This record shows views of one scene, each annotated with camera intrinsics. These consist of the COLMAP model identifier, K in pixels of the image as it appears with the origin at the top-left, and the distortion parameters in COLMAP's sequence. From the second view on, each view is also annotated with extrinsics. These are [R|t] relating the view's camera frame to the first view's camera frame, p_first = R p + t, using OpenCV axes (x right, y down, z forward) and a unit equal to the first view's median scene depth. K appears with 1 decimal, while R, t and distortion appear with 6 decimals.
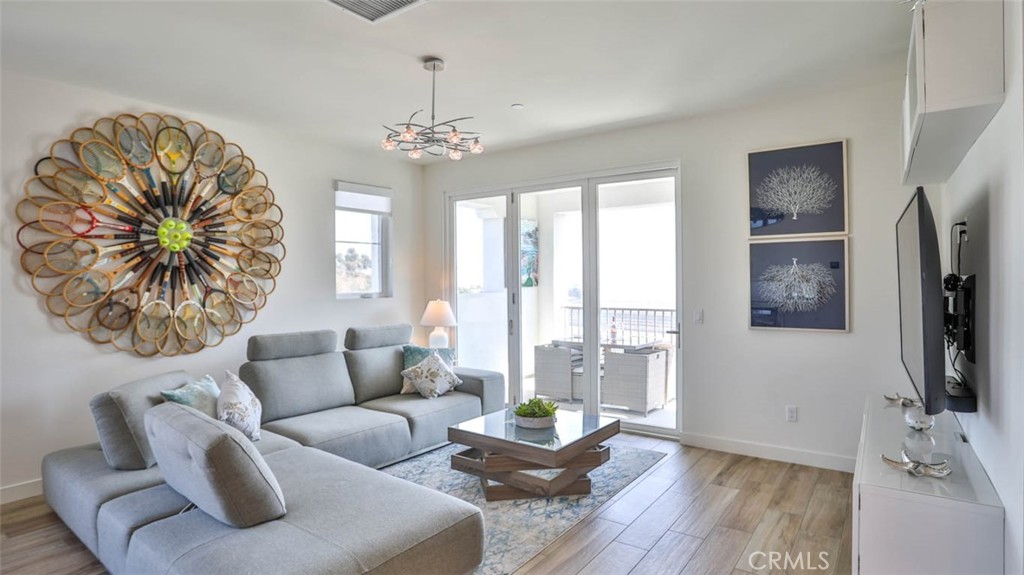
lens RADIAL K [[529.6, 0, 511.3], [0, 529.6, 280.4], [0, 0, 1]] dist [-0.080340, 0.040796]
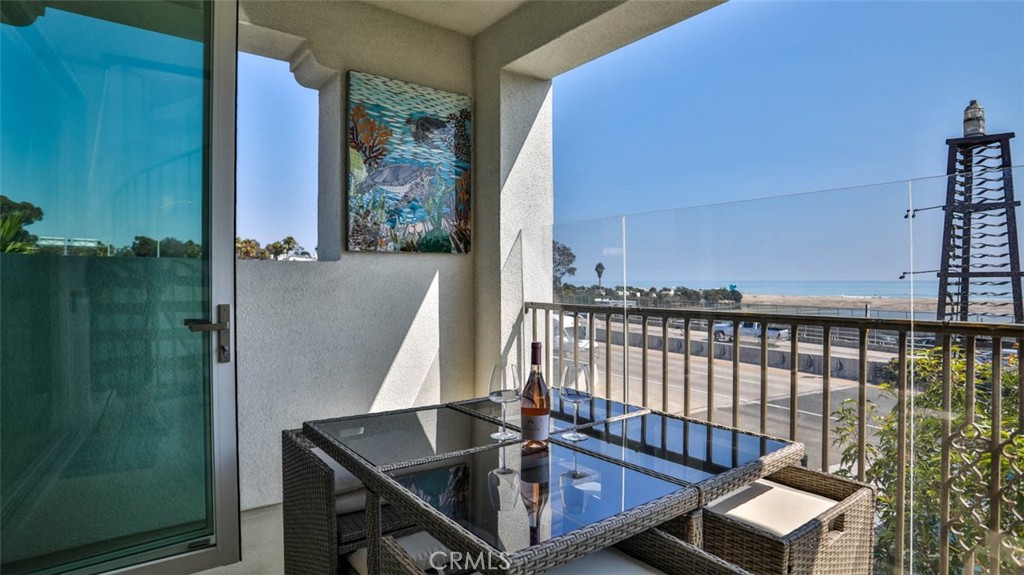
lens RADIAL K [[529.6, 0, 511.3], [0, 529.6, 280.4], [0, 0, 1]] dist [-0.080340, 0.040796]
pose [[0.954204, 0.009169, -0.299016, 0.407339], [-0.009690, 0.999953, -0.000260, 0.063581], [0.298999, 0.003146, 0.954248, 1.234701]]
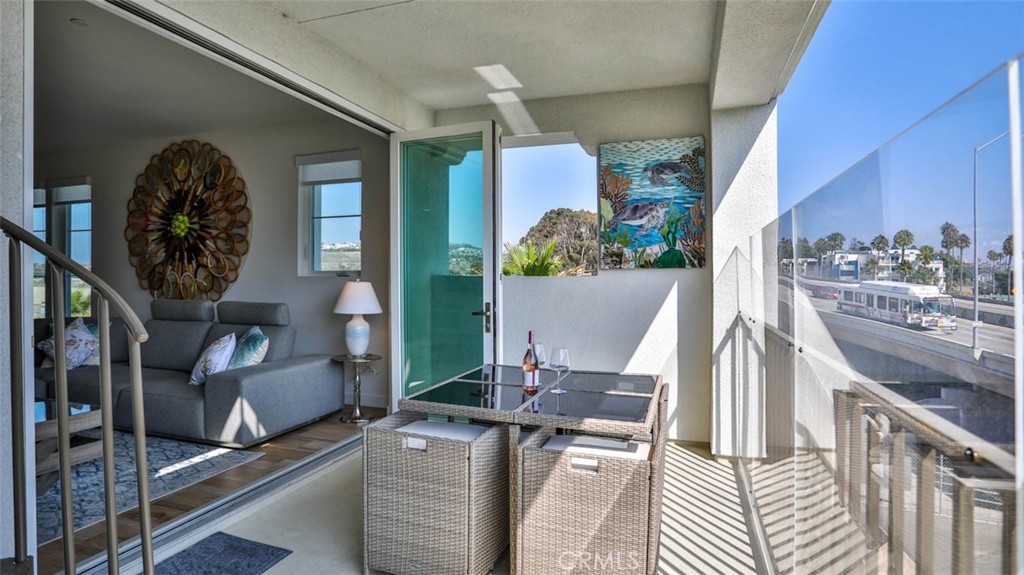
lens RADIAL K [[529.6, 0, 511.3], [0, 529.6, 280.4], [0, 0, 1]] dist [-0.080340, 0.040796]
pose [[0.296263, 0.013790, -0.955007, 0.920992], [-0.007757, 0.999898, 0.012032, 0.037079], [0.955075, 0.003843, 0.296340, 1.368658]]
